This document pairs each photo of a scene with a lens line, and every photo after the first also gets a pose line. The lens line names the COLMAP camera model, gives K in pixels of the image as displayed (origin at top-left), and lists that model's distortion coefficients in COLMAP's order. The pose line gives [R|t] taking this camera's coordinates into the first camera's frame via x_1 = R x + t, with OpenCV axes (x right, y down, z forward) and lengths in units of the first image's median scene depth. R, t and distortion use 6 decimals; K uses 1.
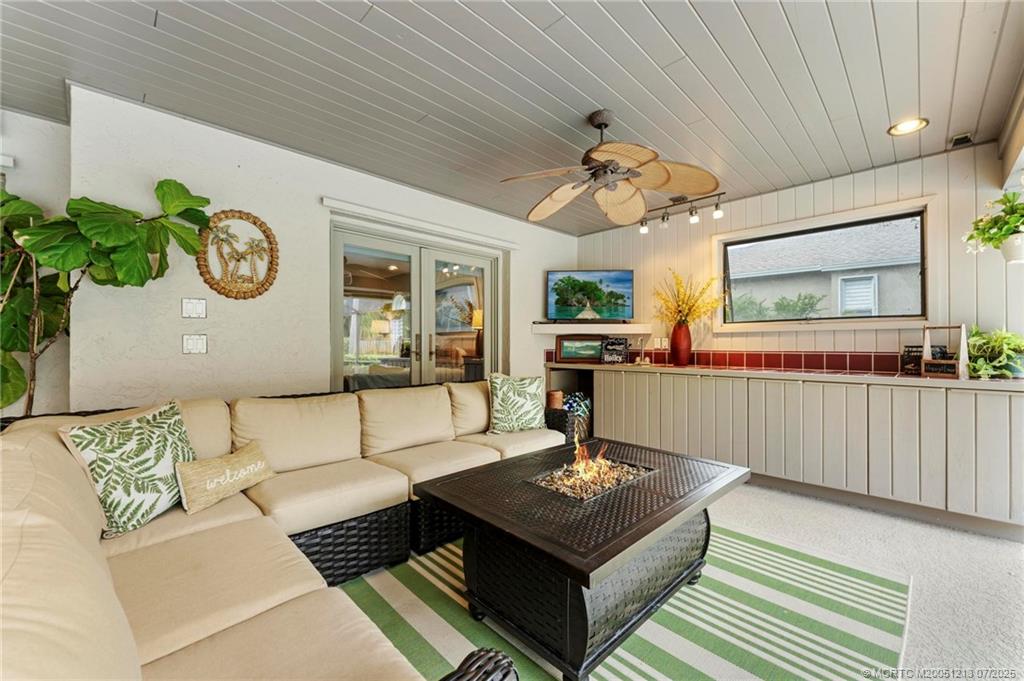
lens RADIAL K [[411.7, 0, 512.1], [0, 411.7, 343.8], [0, 0, 1]] dist [-0.003153, 0.000549]
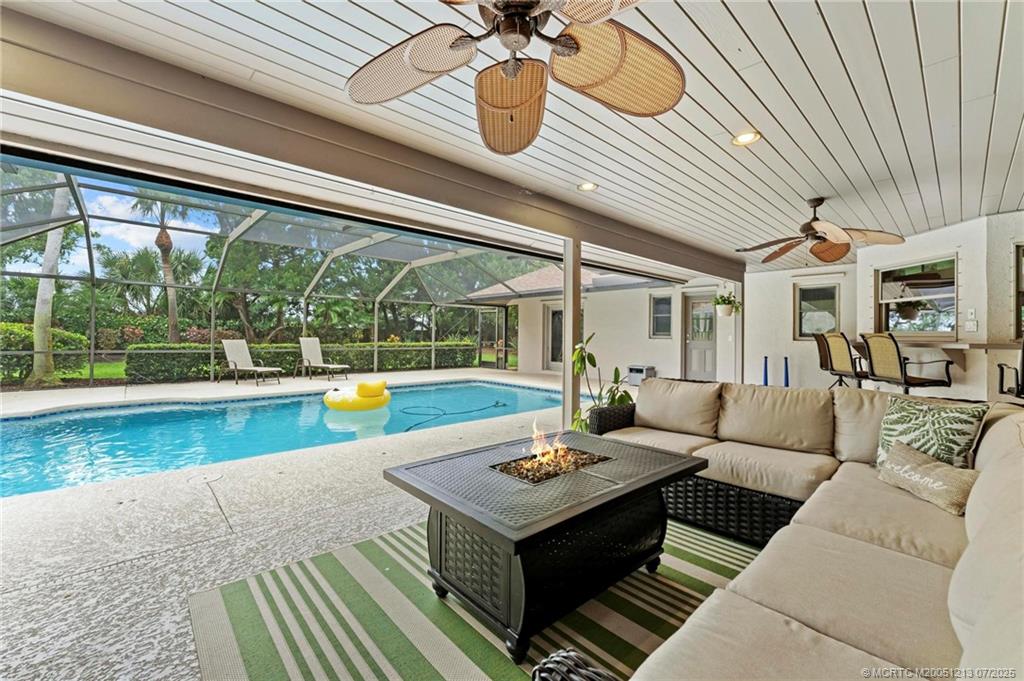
lens RADIAL K [[411.7, 0, 508.9], [0, 411.7, 337.1], [0, 0, 1]] dist [-0.003153, 0.000549]
pose [[-0.998855, -0.010445, 0.046687, 0.114905], [-0.010423, 0.999945, 0.000718, -0.002128], [-0.046692, 0.000230, -0.998909, 0.922979]]
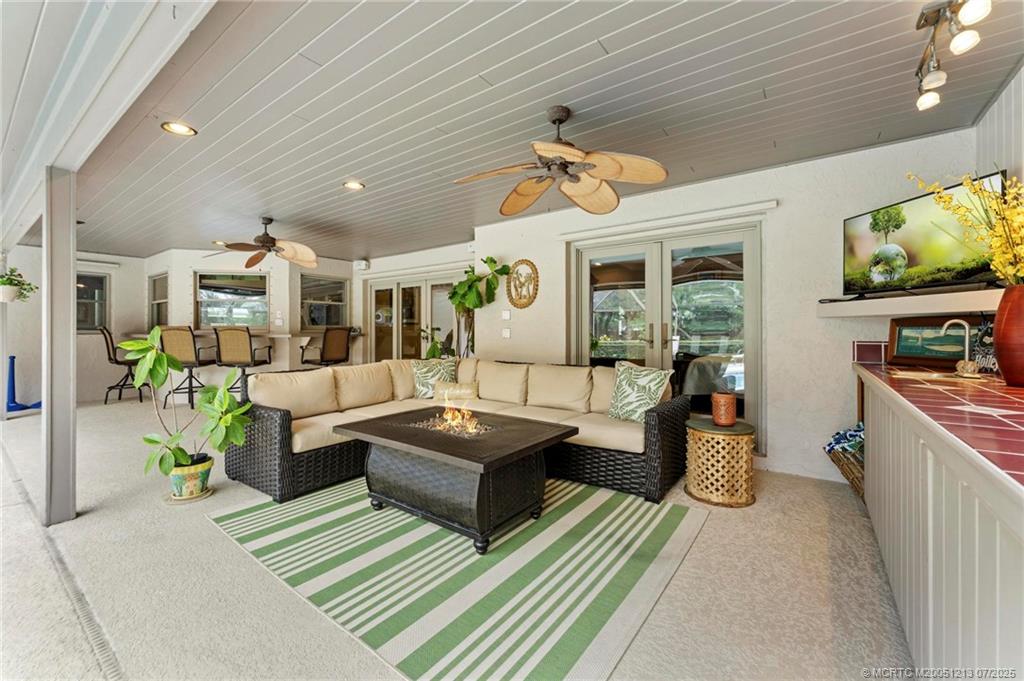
lens RADIAL K [[411.7, 0, 517.9], [0, 411.7, 335.0], [0, 0, 1]] dist [-0.003153, 0.000549]
pose [[0.165011, 0.007477, -0.986263, 0.735325], [0.003707, 0.999959, 0.008201, -0.003831], [0.986285, -0.005010, 0.164977, 0.441182]]
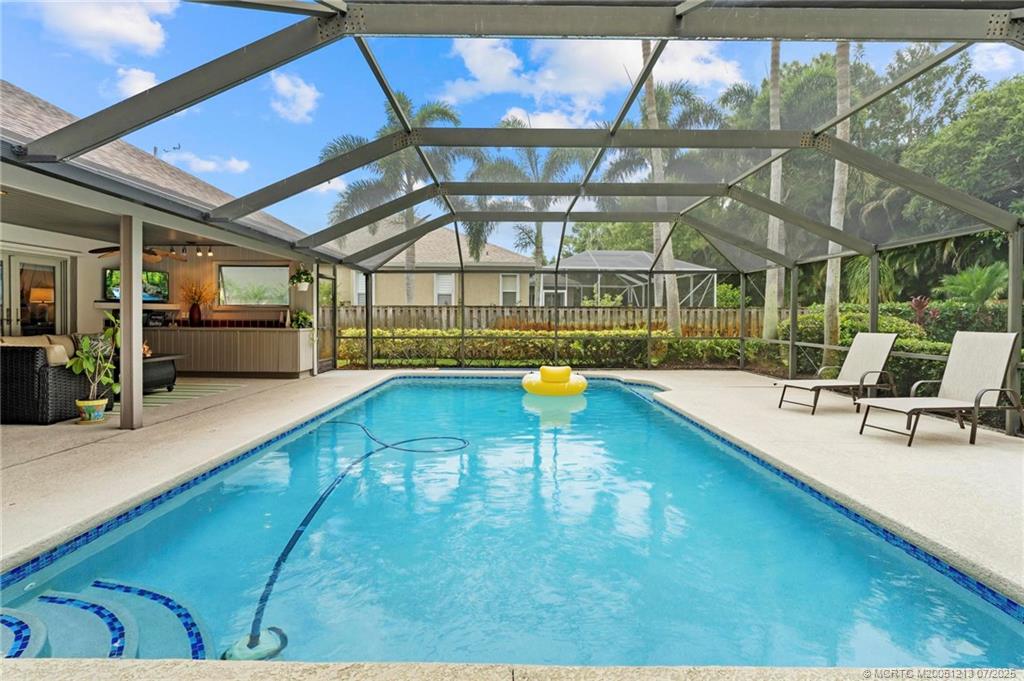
lens RADIAL K [[506.3, 0, 507.9], [0, 506.3, 325.4], [0, 0, 1]] dist [-0.004412, -0.000754]
pose [[0.709268, -0.004785, 0.704923, -0.217628], [-0.009510, 0.999821, 0.016356, -0.007016], [-0.704875, -0.018304, 0.709096, -1.714002]]
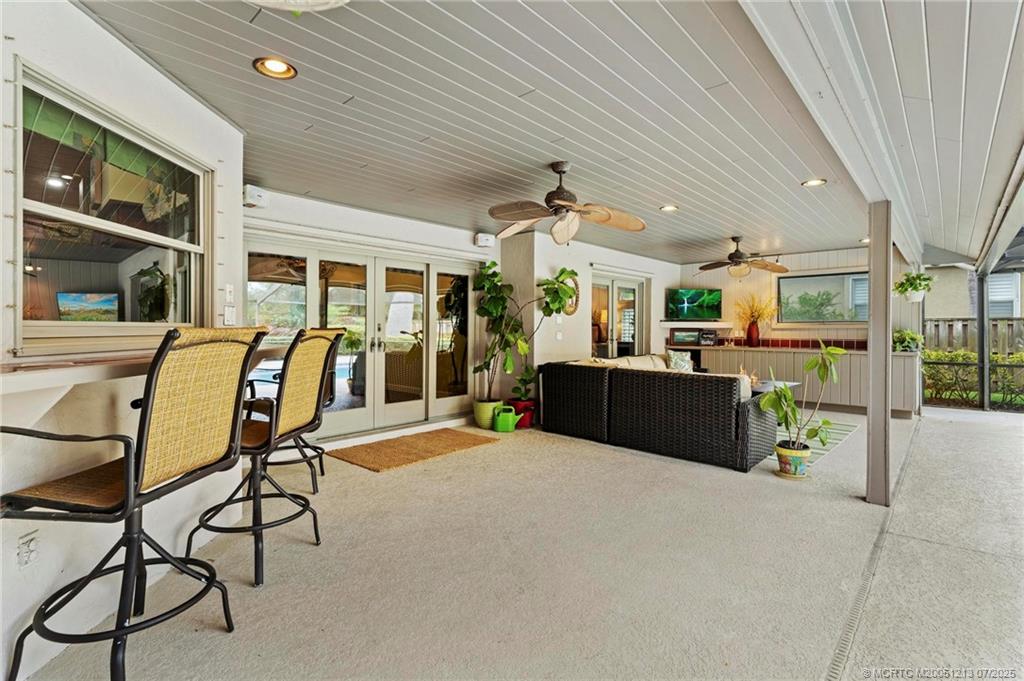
lens RADIAL K [[465.5, 0, 515.0], [0, 465.5, 332.3], [0, 0, 1]] dist [-0.004256, -0.001098]
pose [[0.999450, 0.001028, 0.033156, -0.669913], [-0.001383, 0.999942, 0.010670, -0.028864], [-0.033144, -0.010710, 0.999393, -0.943598]]
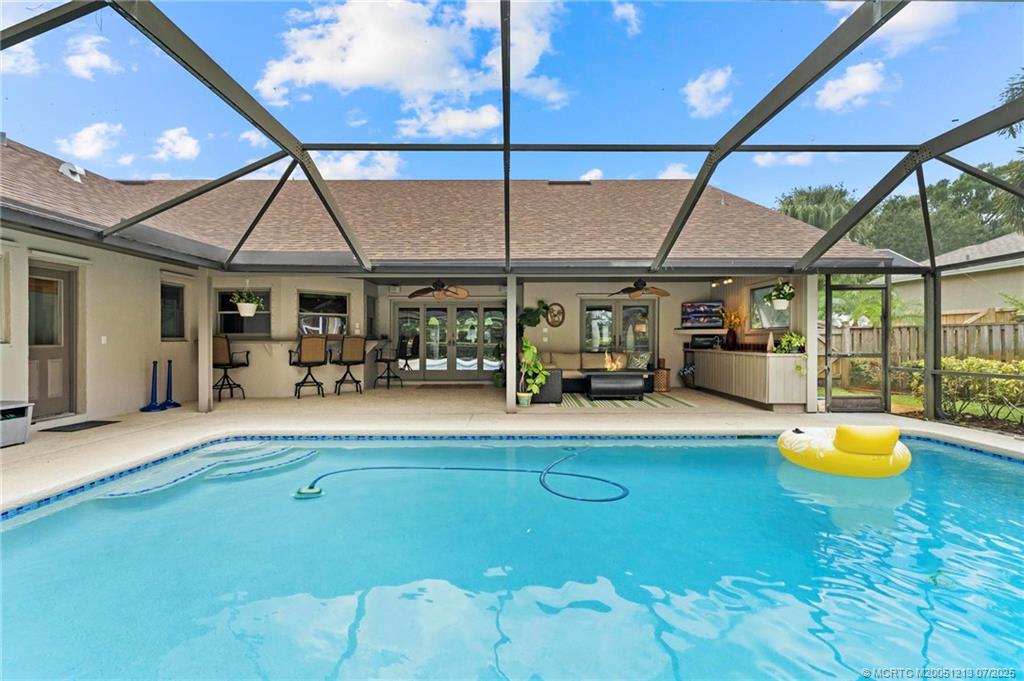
lens RADIAL K [[465.5, 0, 514.0], [0, 465.5, 337.7], [0, 0, 1]] dist [-0.004256, -0.001098]
pose [[0.715983, -0.001083, -0.698117, 1.273194], [0.002606, 0.999996, 0.001121, -0.013326], [0.698113, -0.002622, 0.715983, -1.439674]]
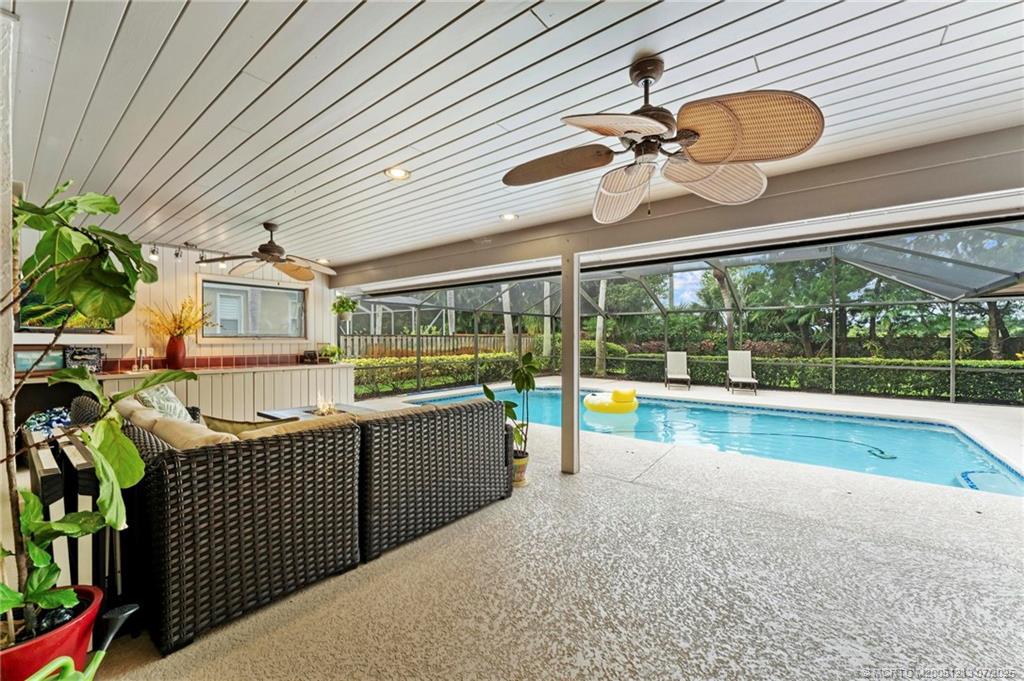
lens RADIAL K [[411.7, 0, 513.6], [0, 411.7, 342.6], [0, 0, 1]] dist [-0.003153, 0.000549]
pose [[-0.111009, -0.002244, 0.993817, -0.989416], [-0.001440, 0.999997, 0.002097, -0.034947], [-0.993818, -0.001199, -0.111012, 0.101868]]
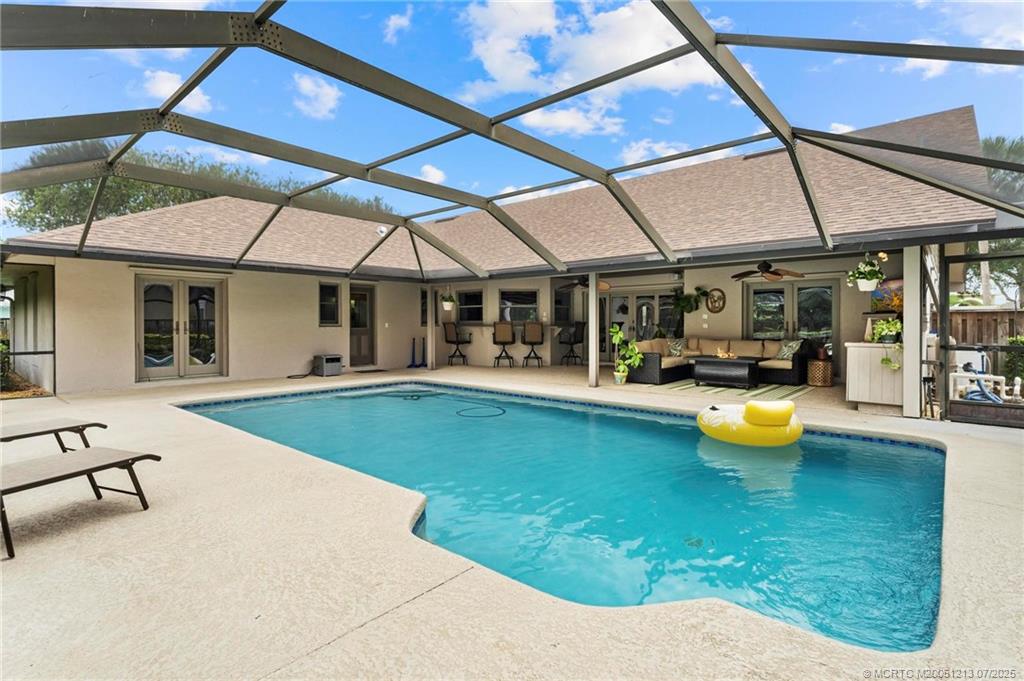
lens RADIAL K [[506.3, 0, 512.8], [0, 506.3, 324.0], [0, 0, 1]] dist [-0.004412, -0.000754]
pose [[0.065563, 0.000102, -0.997848, 2.342015], [0.001808, 0.999998, 0.000221, -0.012365], [0.997847, -0.001819, 0.065563, -0.679199]]
